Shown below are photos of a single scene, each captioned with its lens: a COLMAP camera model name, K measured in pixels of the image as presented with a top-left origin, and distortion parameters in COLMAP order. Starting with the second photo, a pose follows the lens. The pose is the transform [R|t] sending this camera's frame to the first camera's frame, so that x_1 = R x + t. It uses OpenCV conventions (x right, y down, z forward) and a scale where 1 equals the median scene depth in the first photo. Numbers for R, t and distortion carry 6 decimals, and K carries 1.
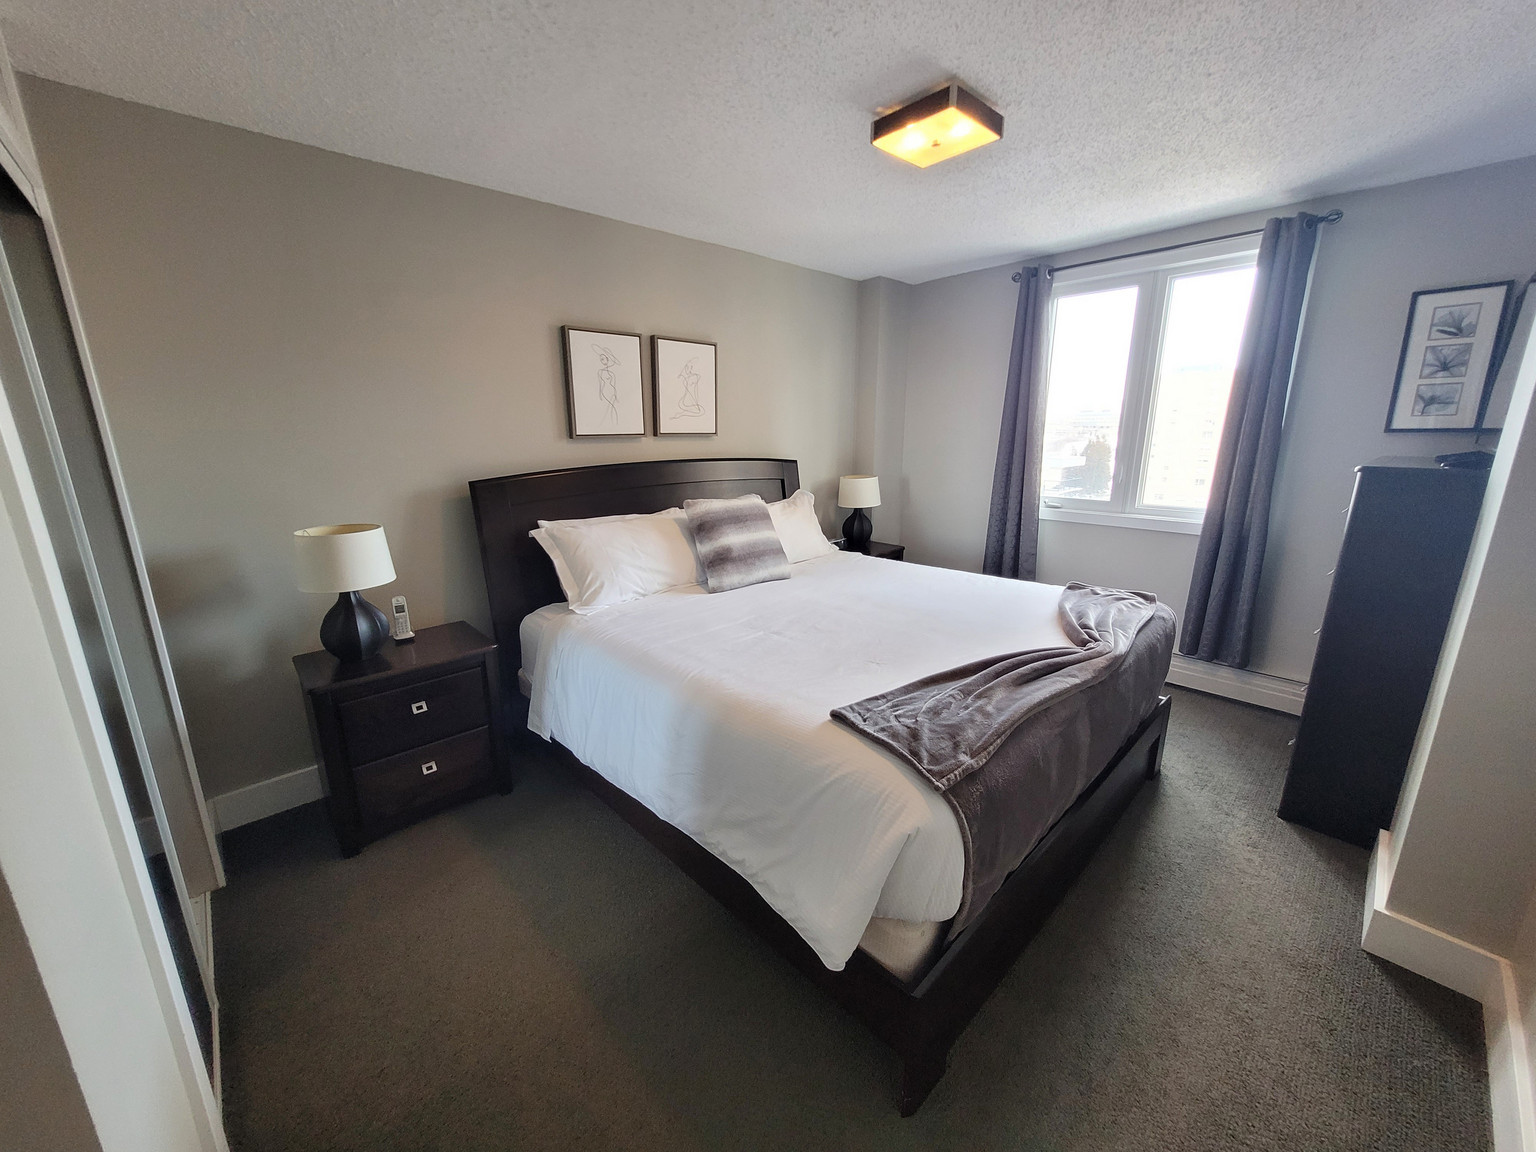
lens RADIAL K [[599.4, 0, 754.9], [0, 599.4, 572.6], [0, 0, 1]] dist [0.000702, -0.000008]
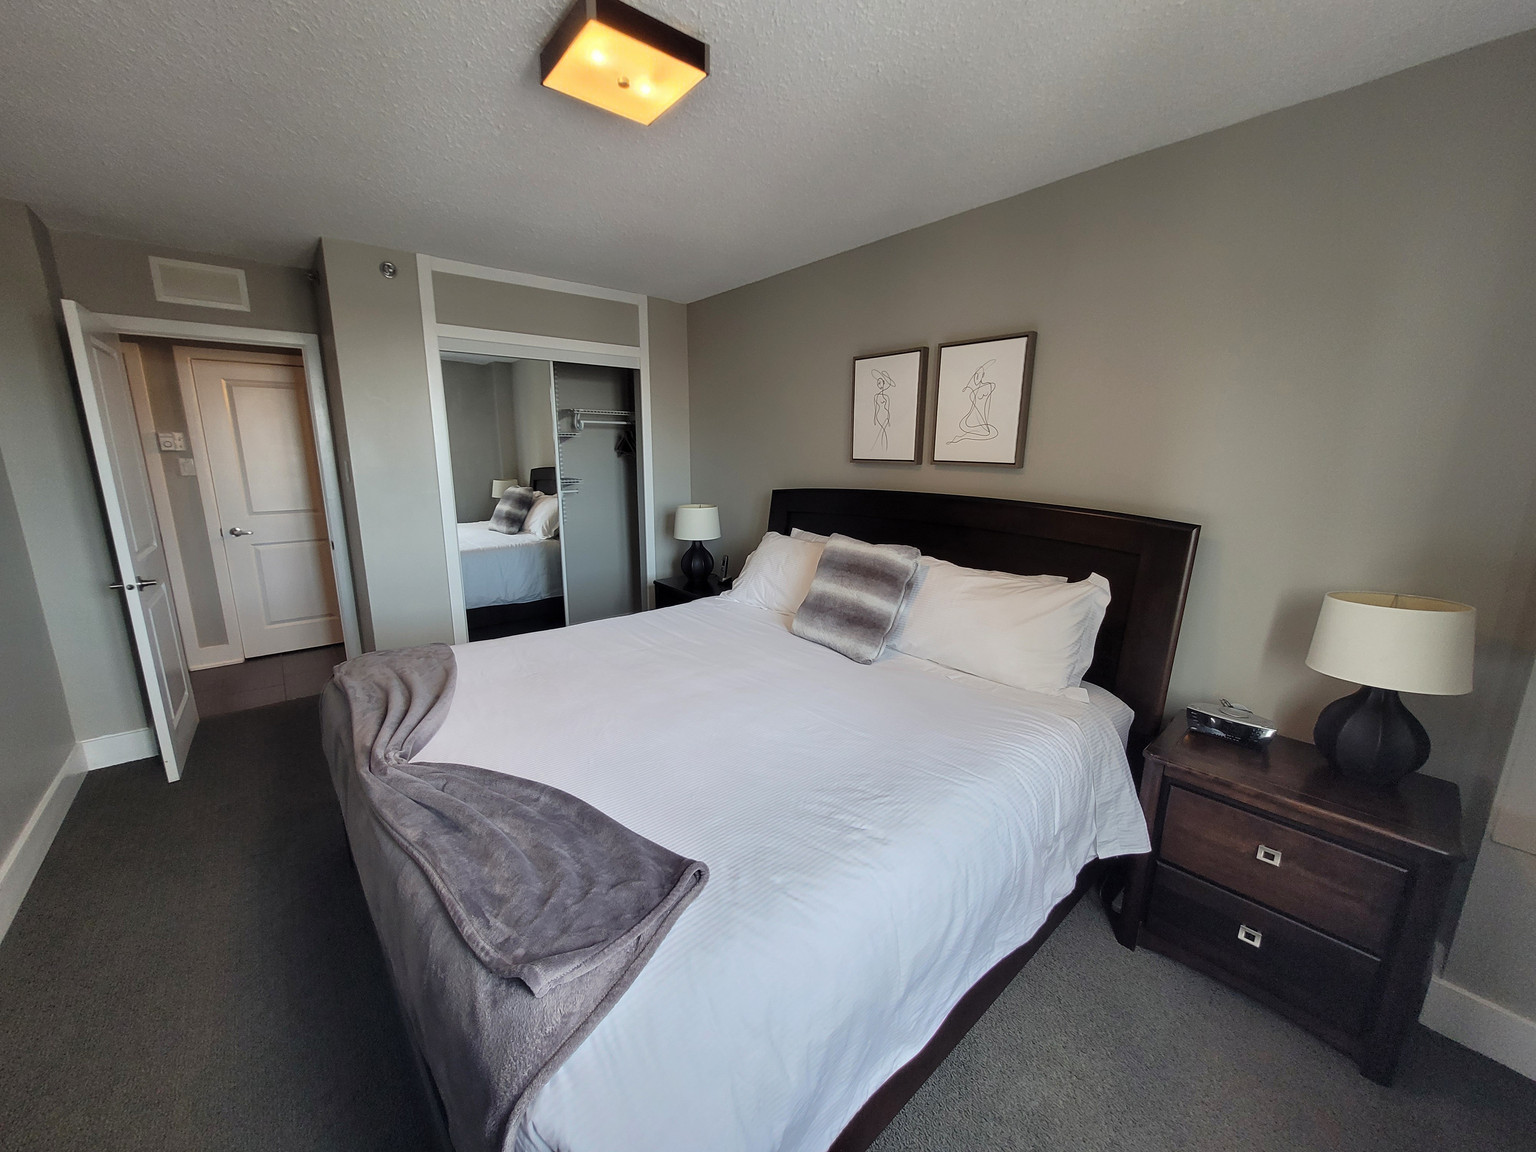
lens RADIAL K [[599.4, 0, 754.9], [0, 599.4, 572.6], [0, 0, 1]] dist [0.000702, -0.000008]
pose [[-0.040356, 0.196661, -0.979641, 0.738691], [-0.254082, 0.946191, 0.200412, -0.199846], [0.966340, 0.256997, 0.011784, 0.836014]]
